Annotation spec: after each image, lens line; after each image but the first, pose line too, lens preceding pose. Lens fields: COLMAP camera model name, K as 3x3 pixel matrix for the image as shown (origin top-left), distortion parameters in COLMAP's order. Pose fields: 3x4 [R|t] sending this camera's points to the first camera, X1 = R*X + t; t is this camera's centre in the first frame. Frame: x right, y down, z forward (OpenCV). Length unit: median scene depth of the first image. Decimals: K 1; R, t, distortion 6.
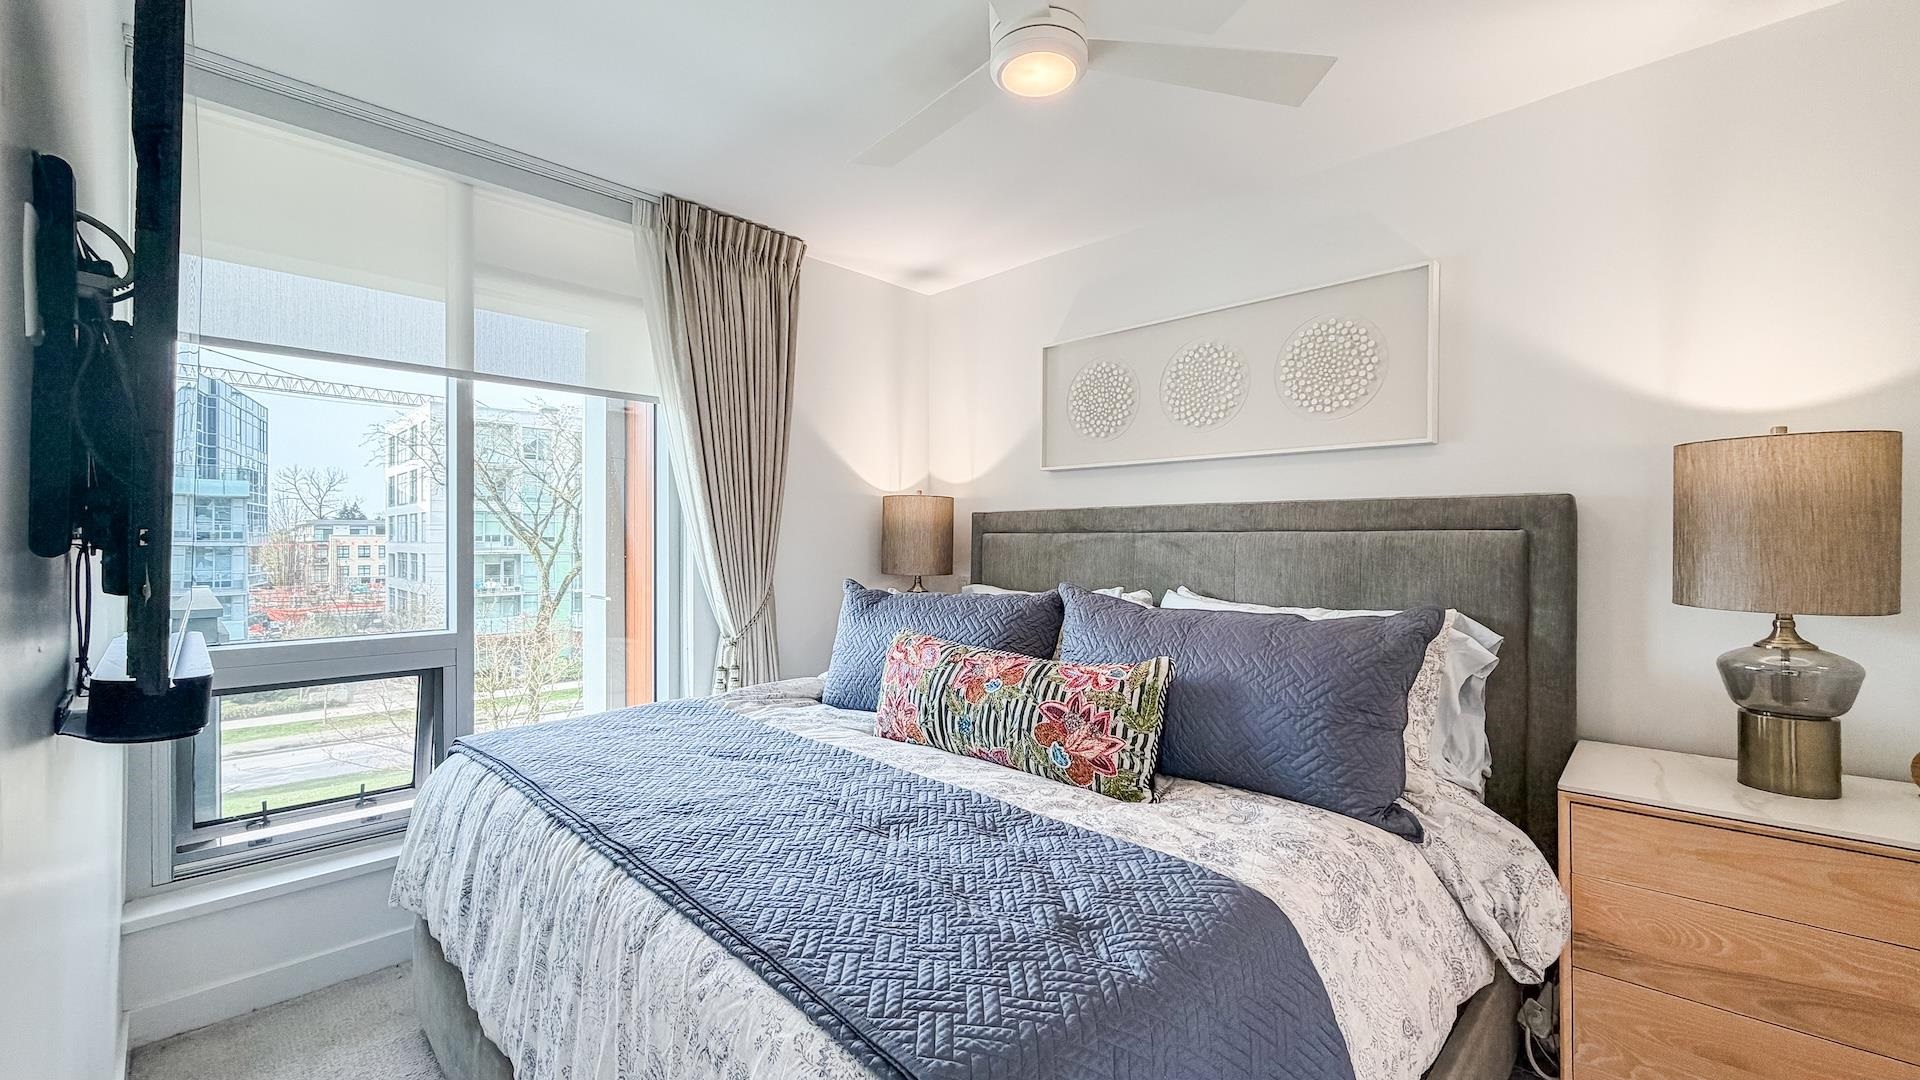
lens RADIAL K [[757.1, 0, 918.5], [0, 757.1, 540.4], [0, 0, 1]] dist [-0.000193, 0.000010]
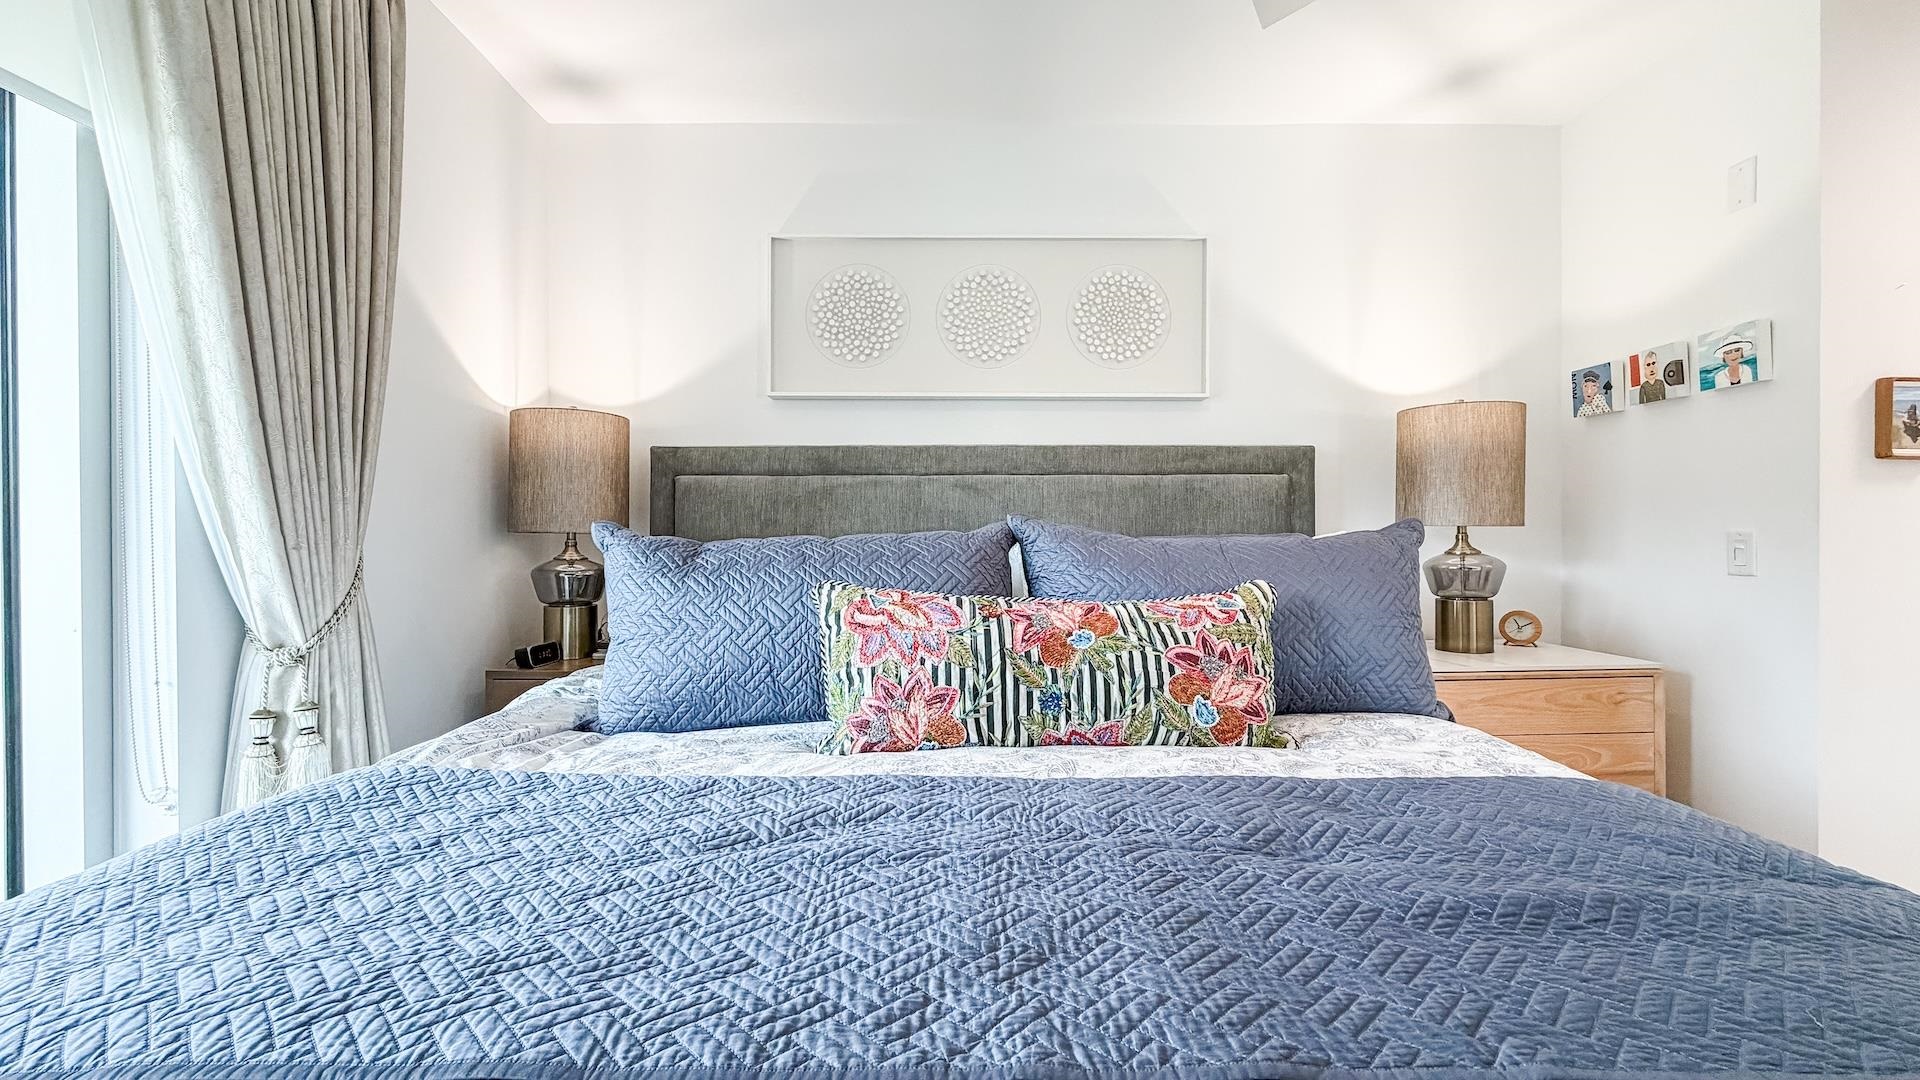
lens RADIAL K [[779.2, 0, 960.0], [0, 779.2, 540.0], [0, 0, 1]] dist [0.000827, 0.000036]
pose [[0.695994, -0.005015, 0.718030, -0.451234], [-0.000323, 0.999973, 0.007298, 0.081285], [-0.718047, -0.005311, 0.695974, 0.499894]]
